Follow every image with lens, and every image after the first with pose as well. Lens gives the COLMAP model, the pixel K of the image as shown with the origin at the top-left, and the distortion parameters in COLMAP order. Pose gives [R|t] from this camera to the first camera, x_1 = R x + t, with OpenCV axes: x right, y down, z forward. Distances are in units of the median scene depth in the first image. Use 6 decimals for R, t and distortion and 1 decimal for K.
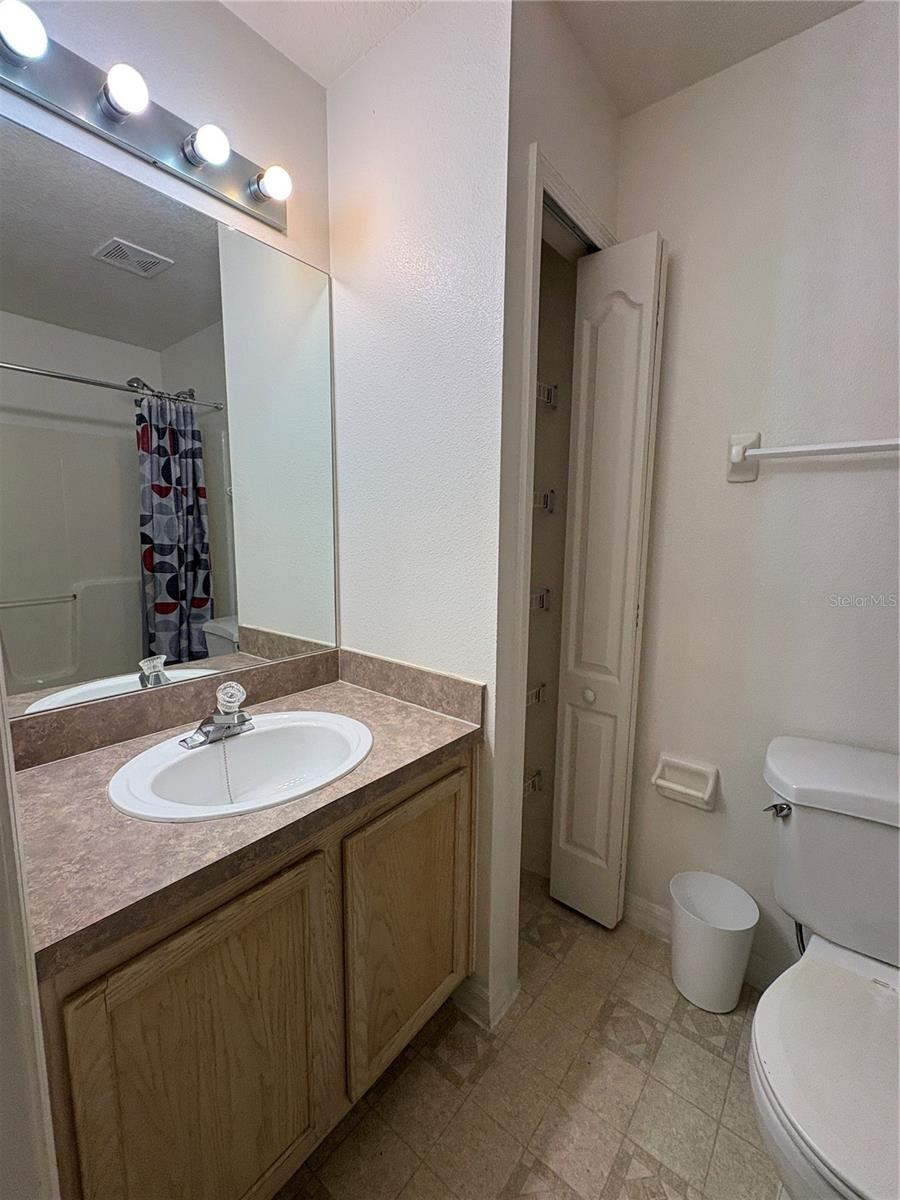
lens RADIAL K [[504.9, 0, 450.0], [0, 504.9, 600.0], [0, 0, 1]] dist [0.000561, -0.000269]
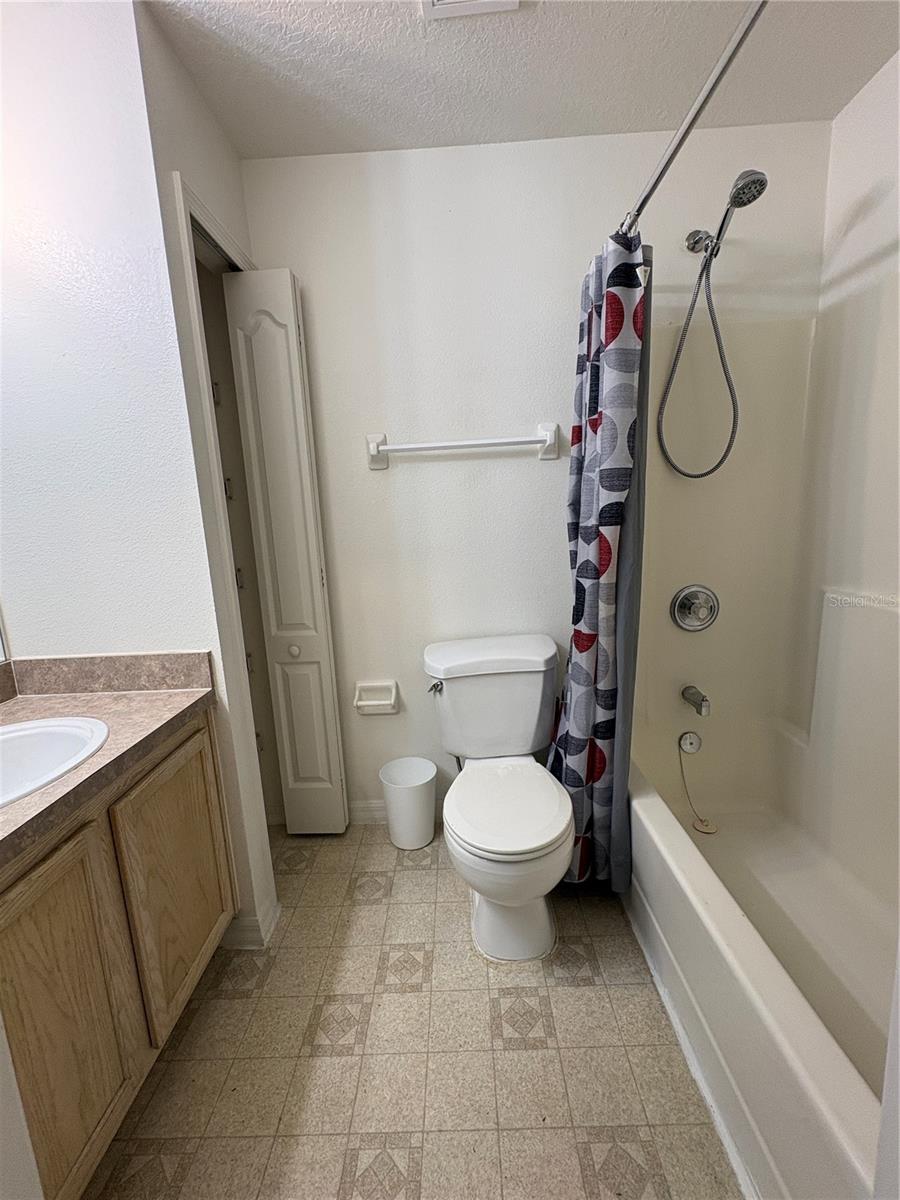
lens RADIAL K [[504.9, 0, 450.0], [0, 504.9, 600.0], [0, 0, 1]] dist [0.000561, -0.000269]
pose [[0.785926, -0.158145, 0.597755, -0.158399], [0.148755, 0.986705, 0.065465, 0.059874], [-0.600160, 0.037469, 0.799002, -0.214606]]
